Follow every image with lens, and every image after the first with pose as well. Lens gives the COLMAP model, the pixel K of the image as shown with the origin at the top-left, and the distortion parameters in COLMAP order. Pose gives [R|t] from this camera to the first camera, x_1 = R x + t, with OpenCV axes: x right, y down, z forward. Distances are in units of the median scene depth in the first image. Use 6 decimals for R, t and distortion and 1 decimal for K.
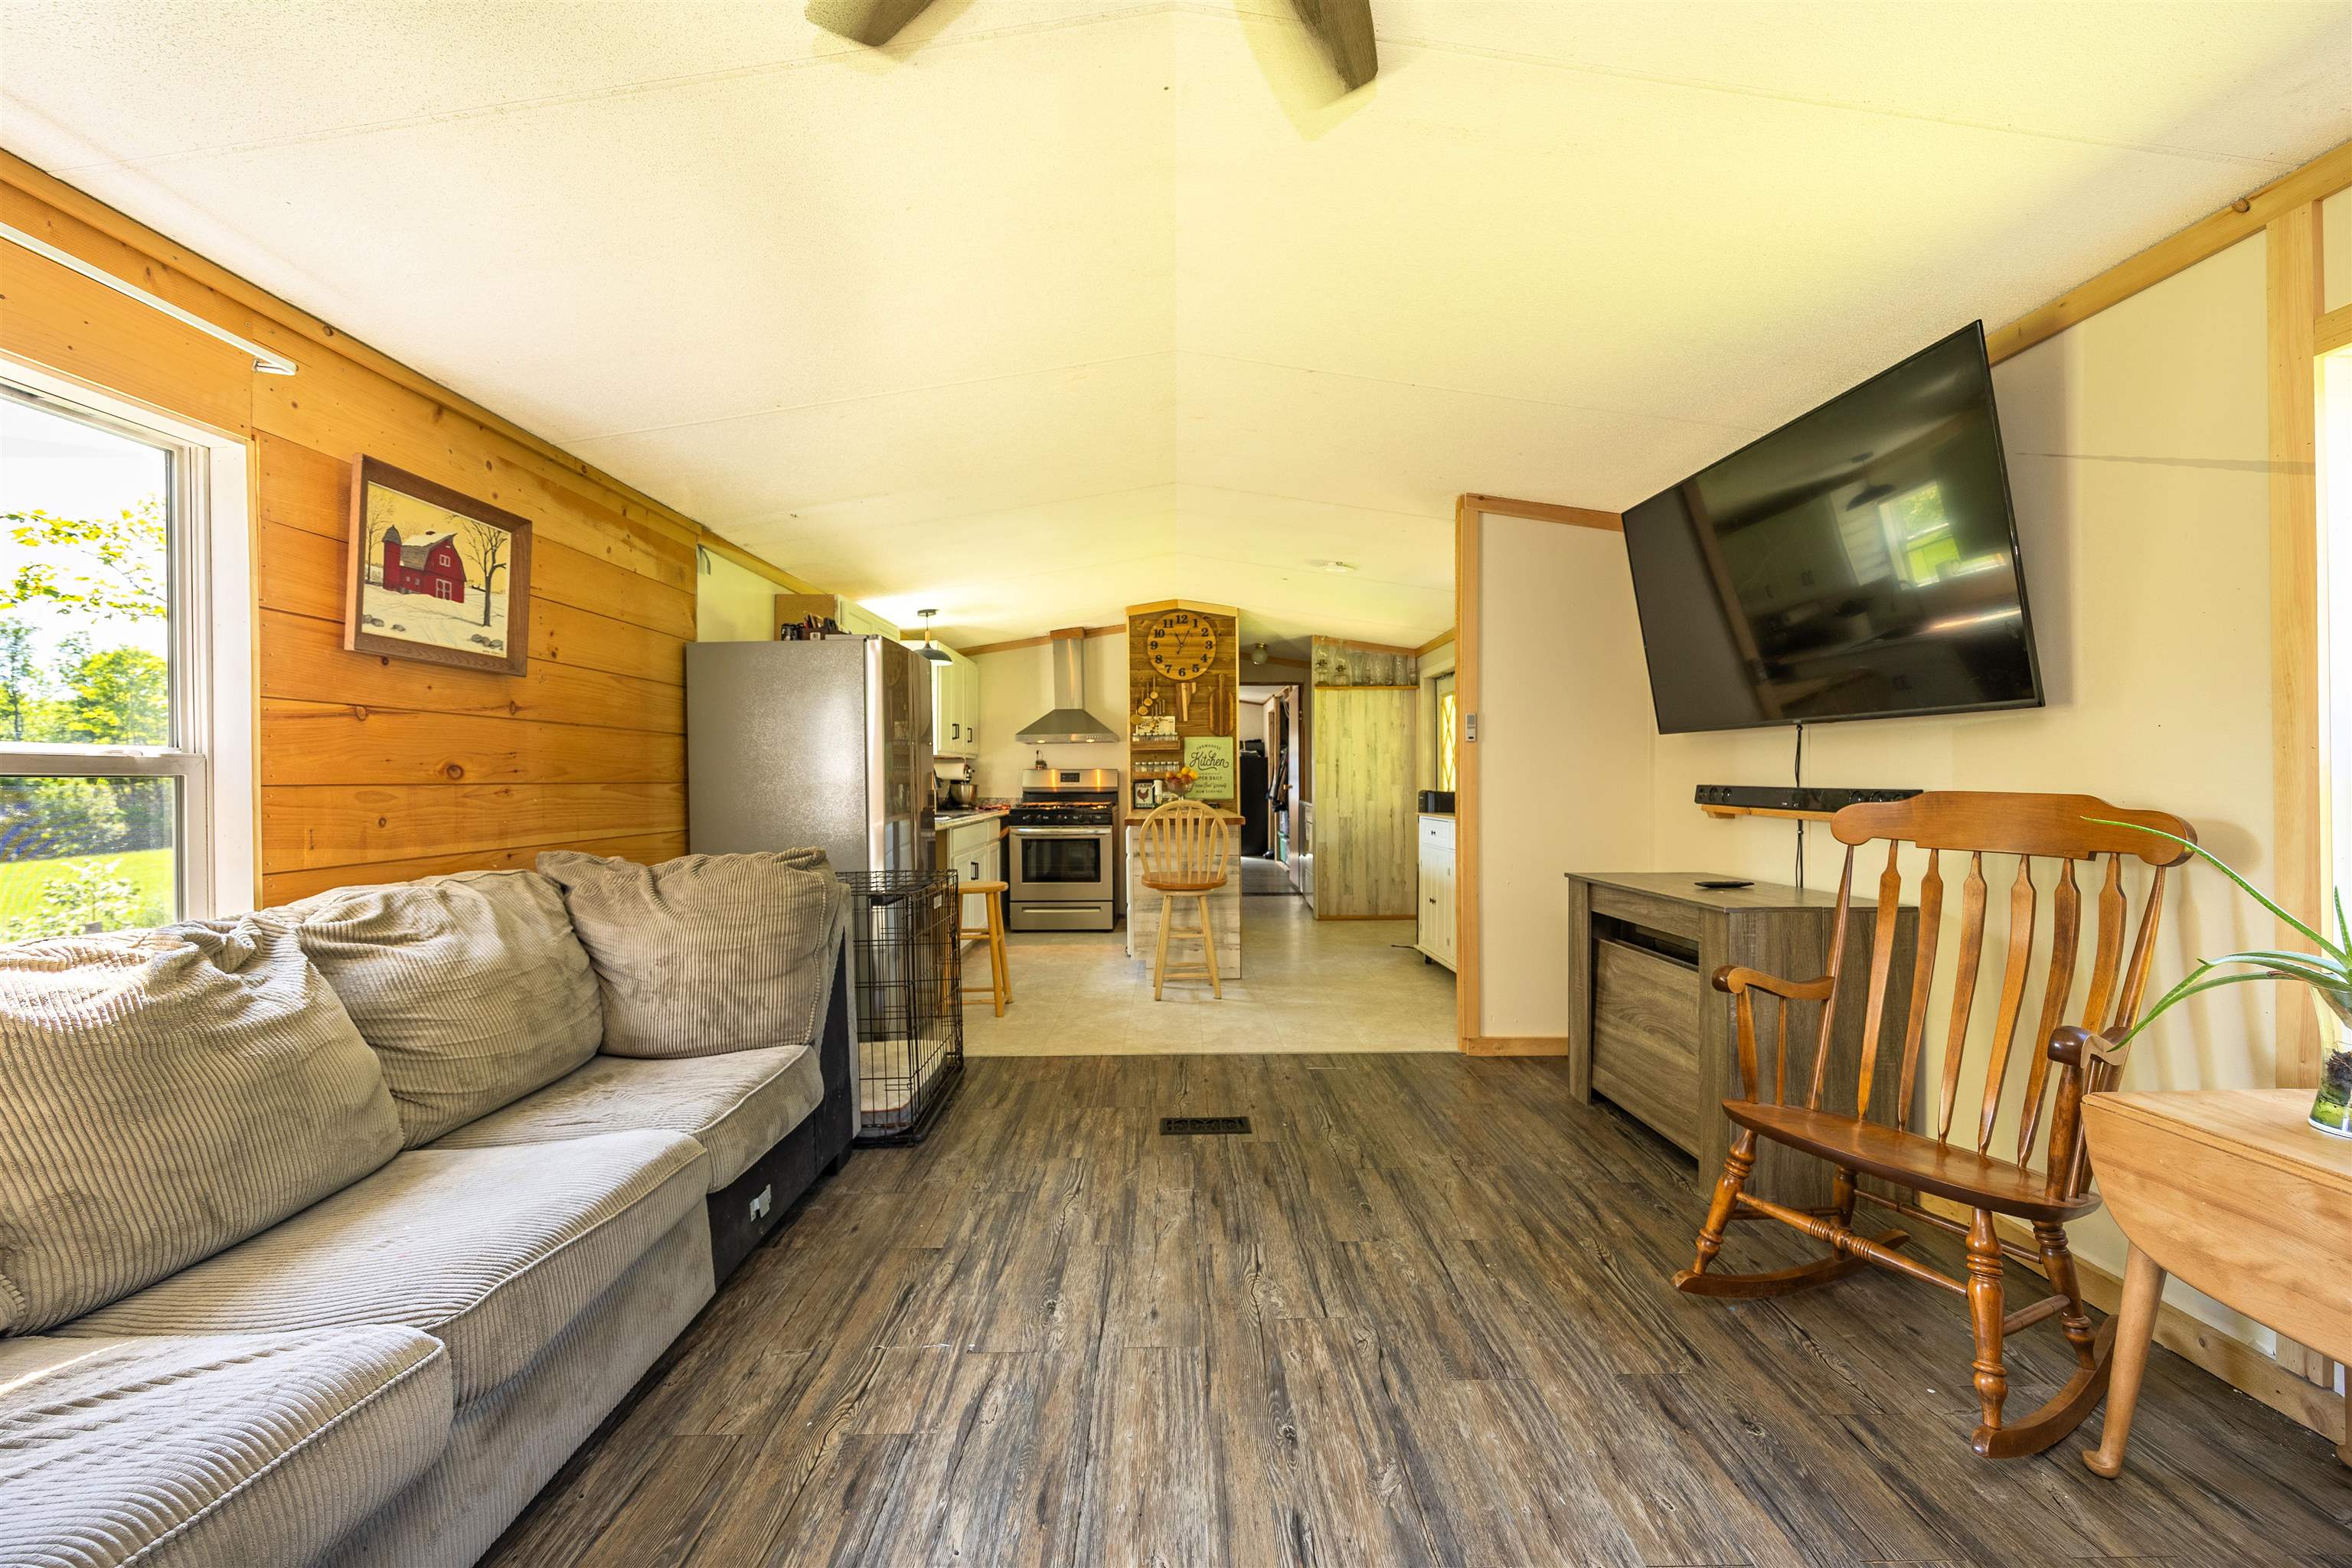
lens RADIAL K [[902.5, 0, 1173.5], [0, 902.5, 780.5], [0, 0, 1]] dist [-0.001930, -0.000597]
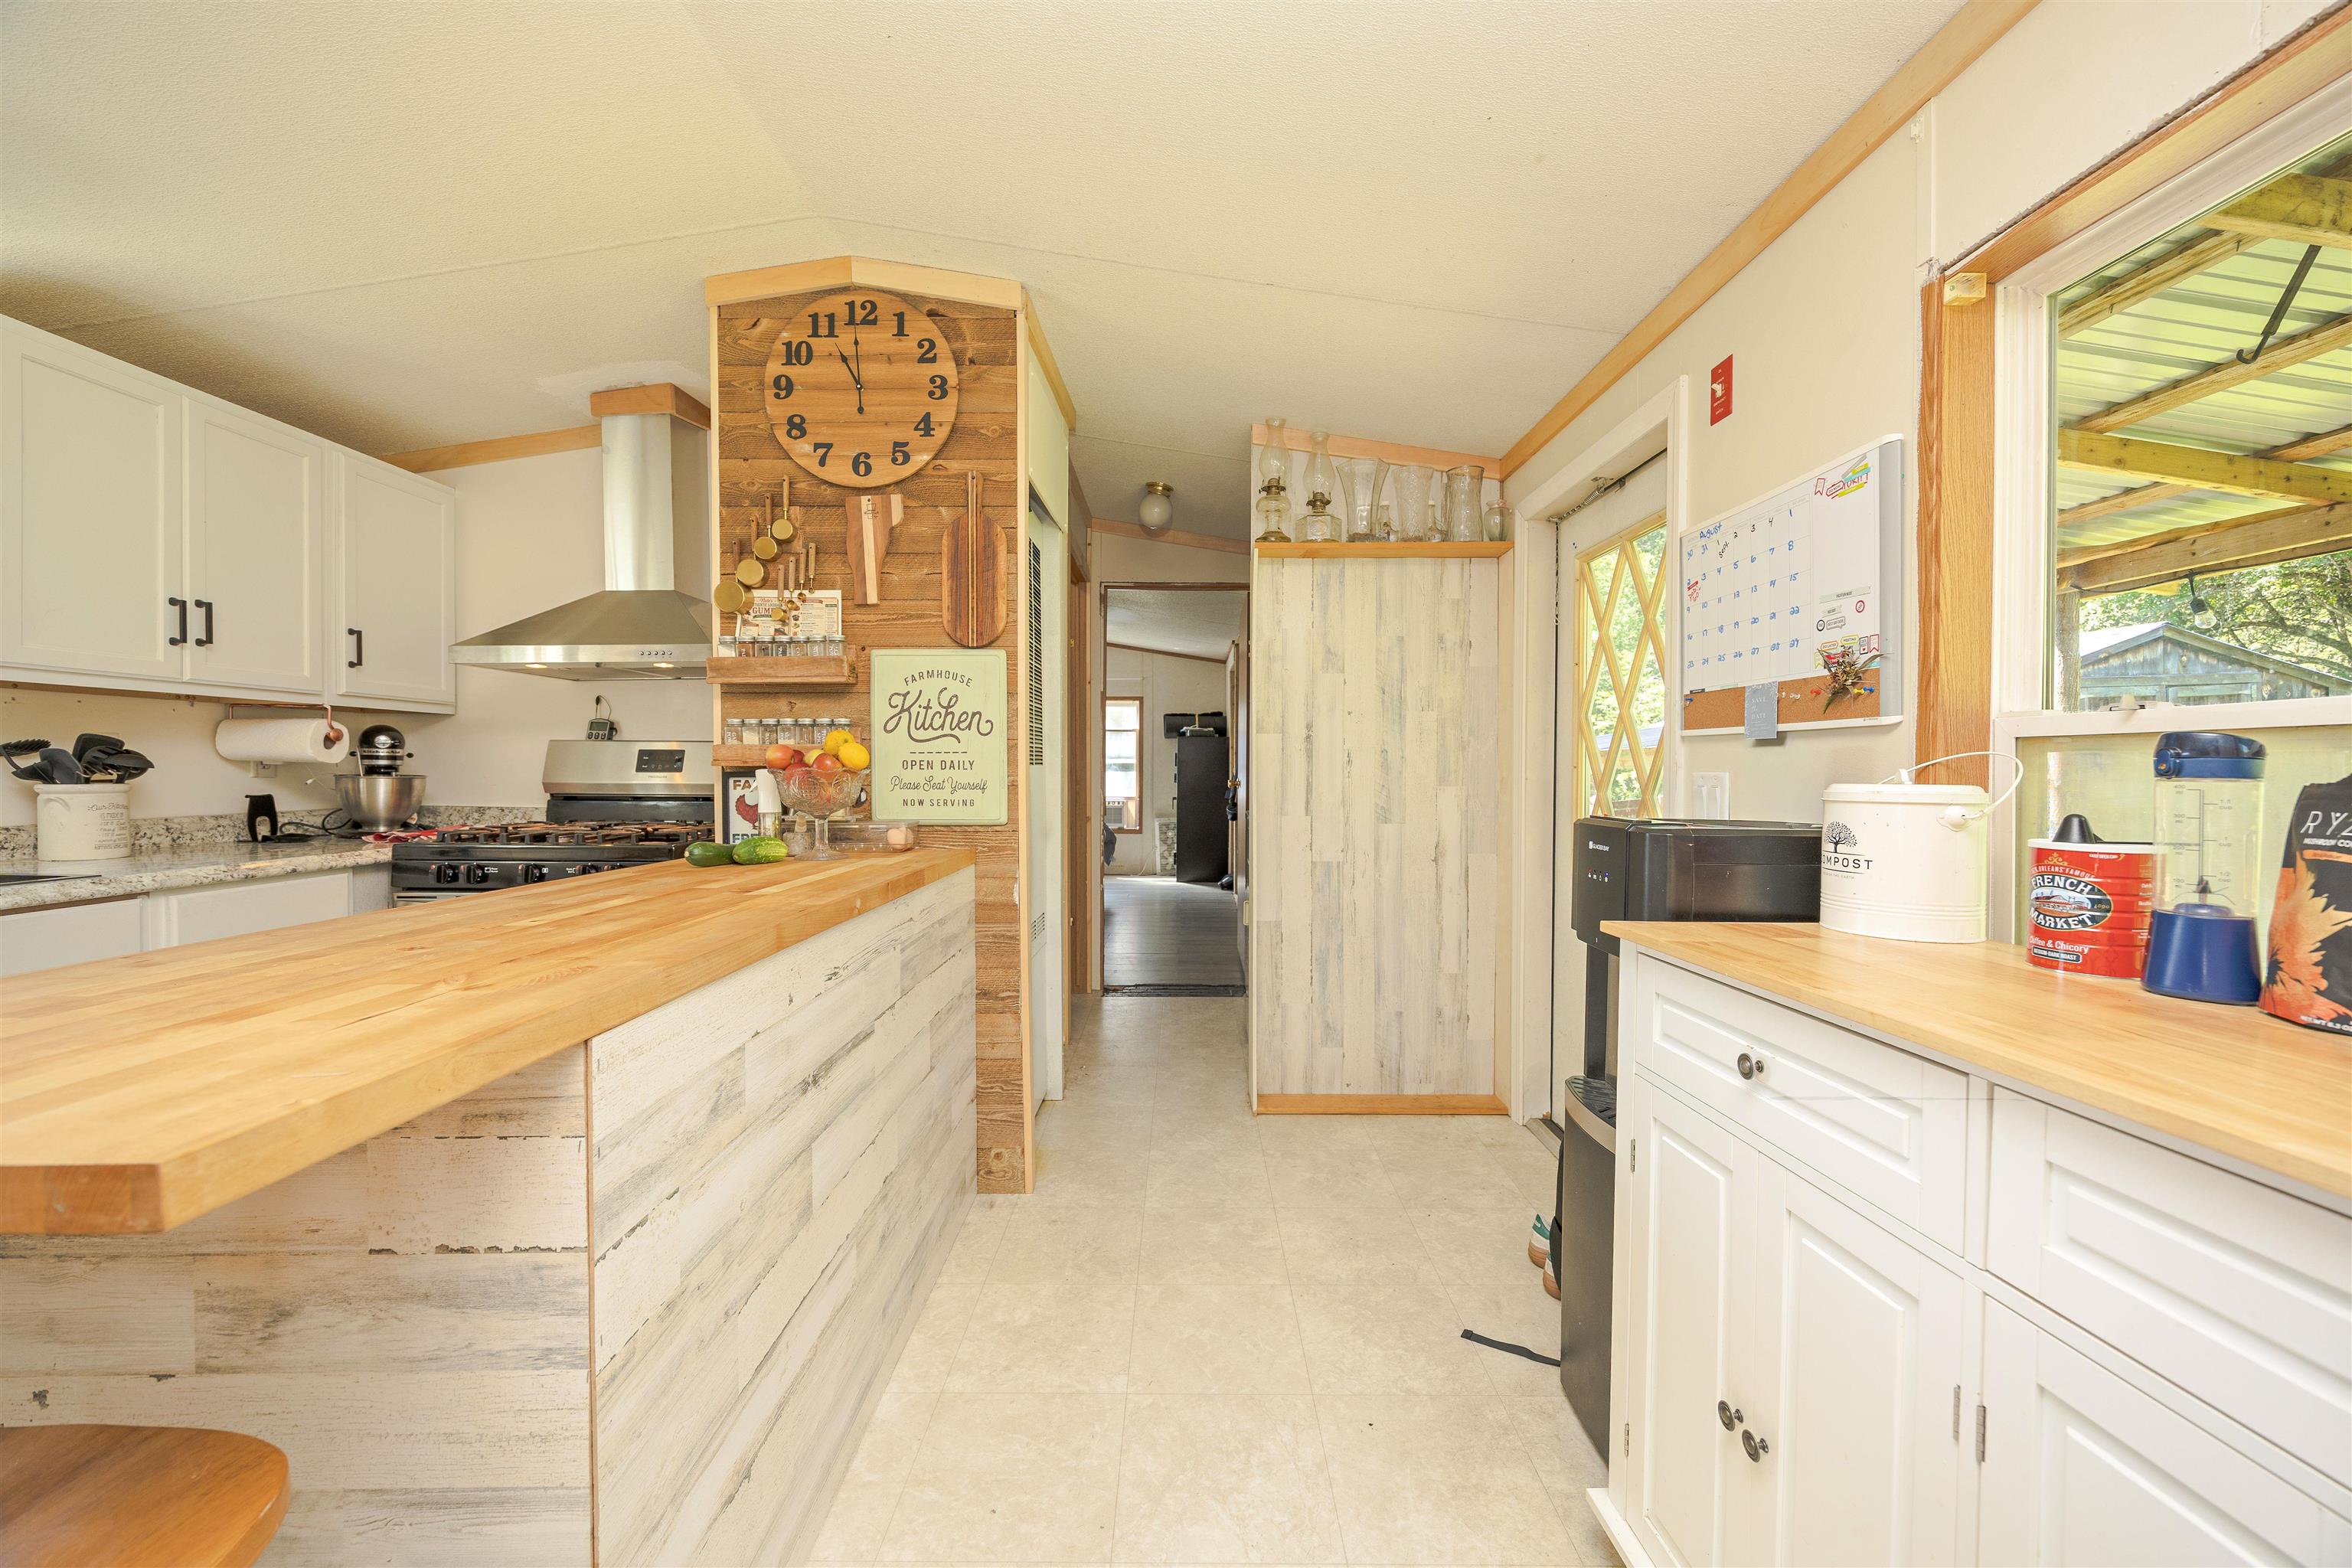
lens RADIAL K [[902.5, 0, 1191.5], [0, 902.5, 784.8], [0, 0, 1]] dist [-0.001930, -0.000597]
pose [[0.999842, 0.009117, 0.015276, 0.348550], [-0.009370, 0.999818, 0.016618, -0.005130], [-0.015121, -0.016758, 0.999745, 1.677160]]
